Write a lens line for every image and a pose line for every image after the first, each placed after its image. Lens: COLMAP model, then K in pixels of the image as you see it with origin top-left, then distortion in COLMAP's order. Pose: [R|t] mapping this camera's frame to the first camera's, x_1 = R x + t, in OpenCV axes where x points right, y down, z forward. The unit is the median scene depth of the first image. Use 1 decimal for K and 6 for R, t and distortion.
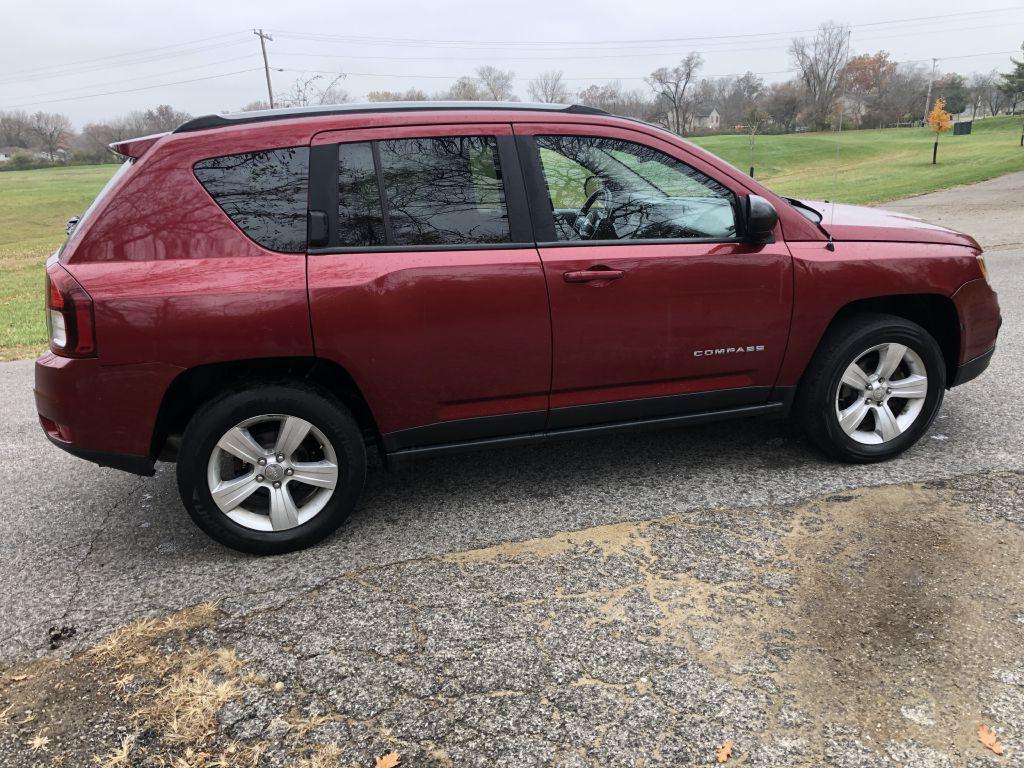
lens RADIAL K [[853.6, 0, 505.8], [0, 853.6, 375.7], [0, 0, 1]] dist [0.028338, -0.007366]
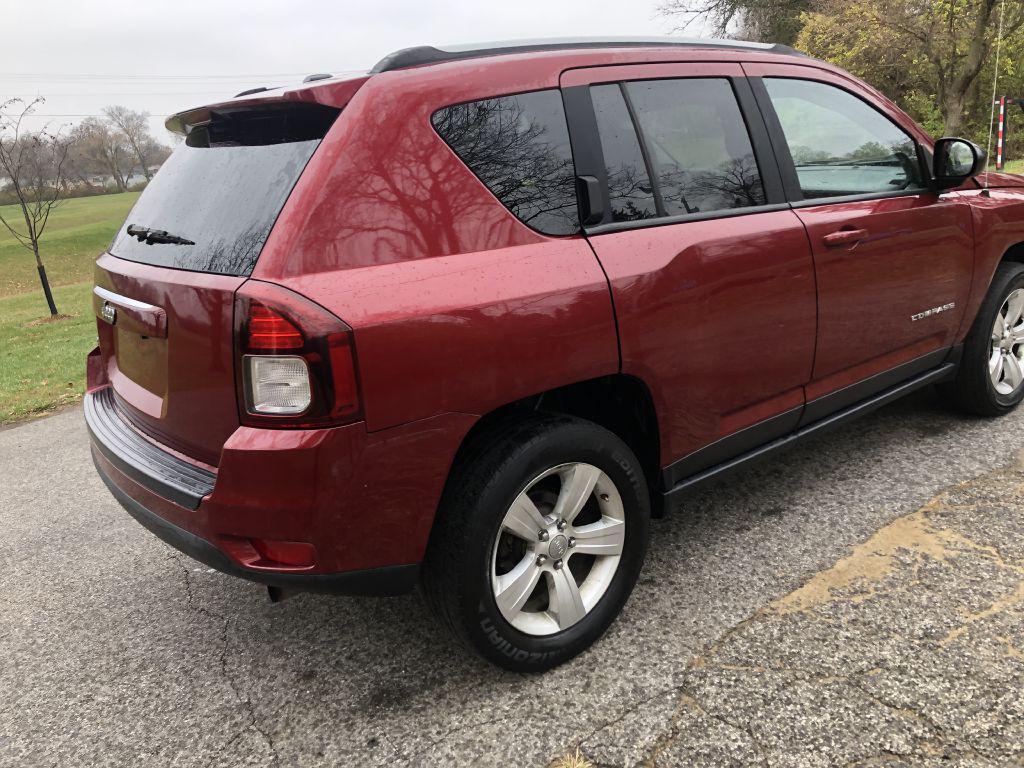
lens RADIAL K [[853.6, 0, 505.8], [0, 853.6, 375.7], [0, 0, 1]] dist [0.028338, -0.007366]
pose [[0.918175, -0.145170, 0.368620, -0.542651], [0.159818, 0.987102, -0.009341, -0.027641], [-0.362510, 0.067489, 0.929533, 0.343191]]
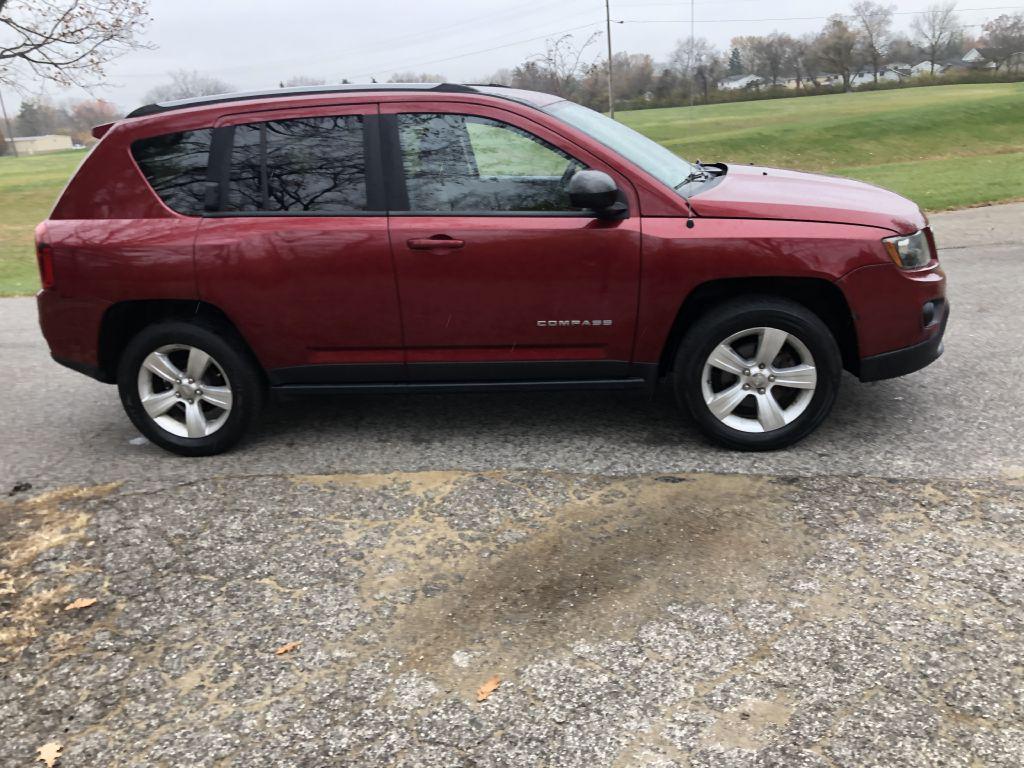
lens RADIAL K [[860.8, 0, 512.0], [0, 860.8, 384.0], [0, 0, 1]] dist [0.026614, -0.011400]
pose [[0.920090, 0.101033, -0.378453, 0.637788], [-0.077910, 0.994062, 0.075964, -0.030769], [0.383881, -0.040408, 0.922498, 0.012141]]
